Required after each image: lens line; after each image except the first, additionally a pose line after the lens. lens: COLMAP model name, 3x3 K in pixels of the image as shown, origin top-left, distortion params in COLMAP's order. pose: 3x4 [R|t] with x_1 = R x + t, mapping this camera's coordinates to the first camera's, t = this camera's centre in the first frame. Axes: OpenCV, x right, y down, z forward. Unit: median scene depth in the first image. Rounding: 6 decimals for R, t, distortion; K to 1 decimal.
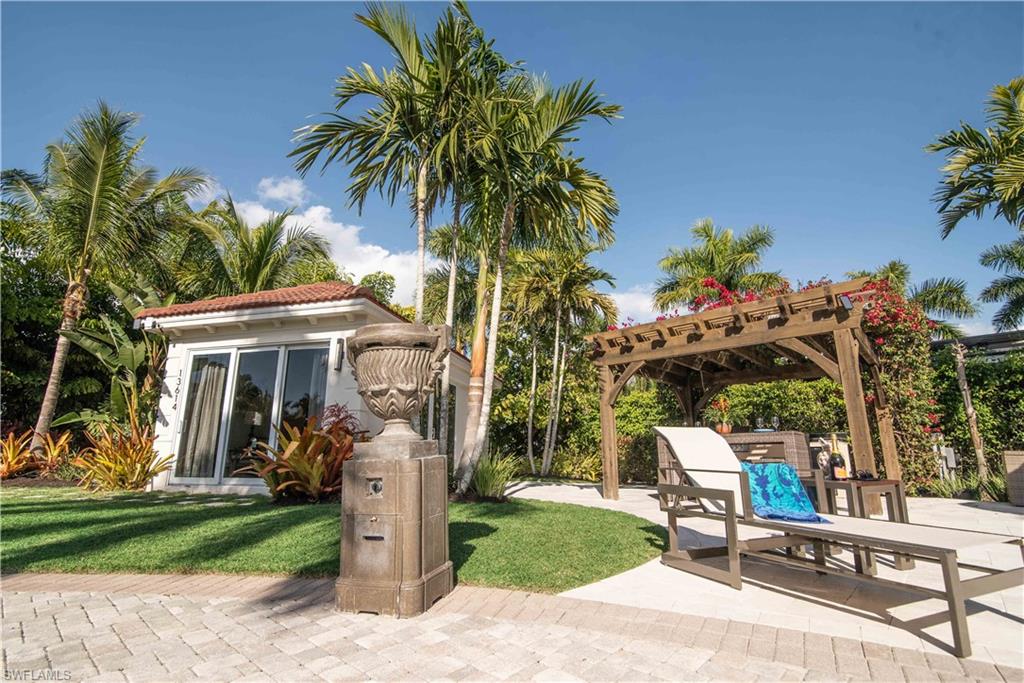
lens RADIAL K [[509.6, 0, 512.0], [0, 509.6, 341.5], [0, 0, 1]] dist [-0.021112, 0.000143]
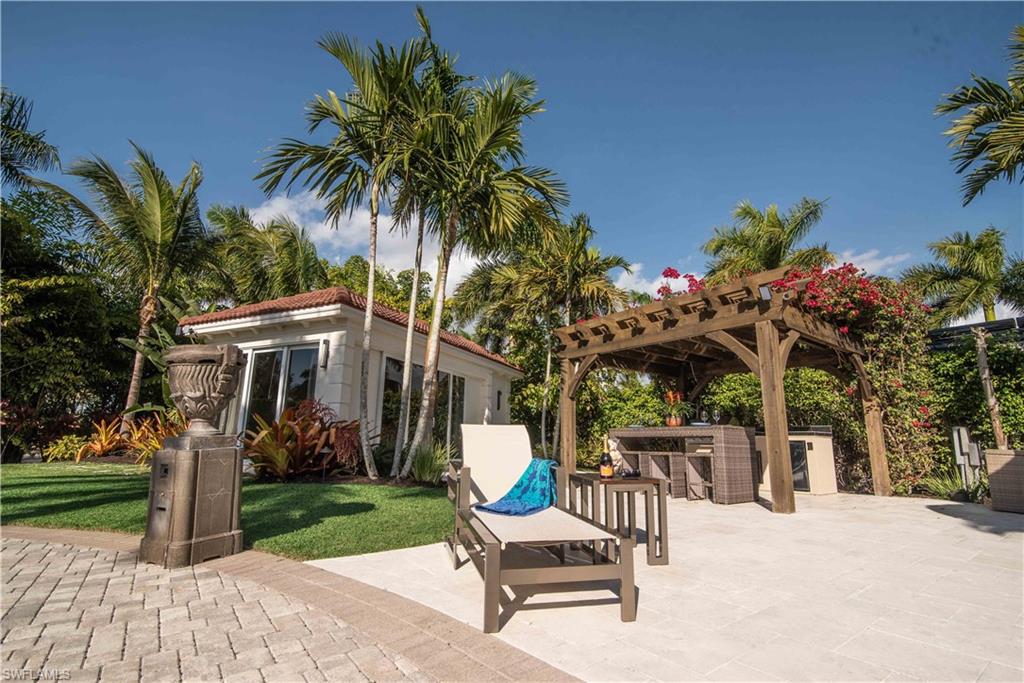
lens RADIAL K [[509.6, 0, 512.0], [0, 509.6, 341.5], [0, 0, 1]] dist [-0.021112, 0.000143]
pose [[0.980758, -0.022944, -0.193873, 0.276554], [0.028551, 0.999250, 0.026175, -0.018401], [0.193127, -0.031207, 0.980677, -0.032295]]
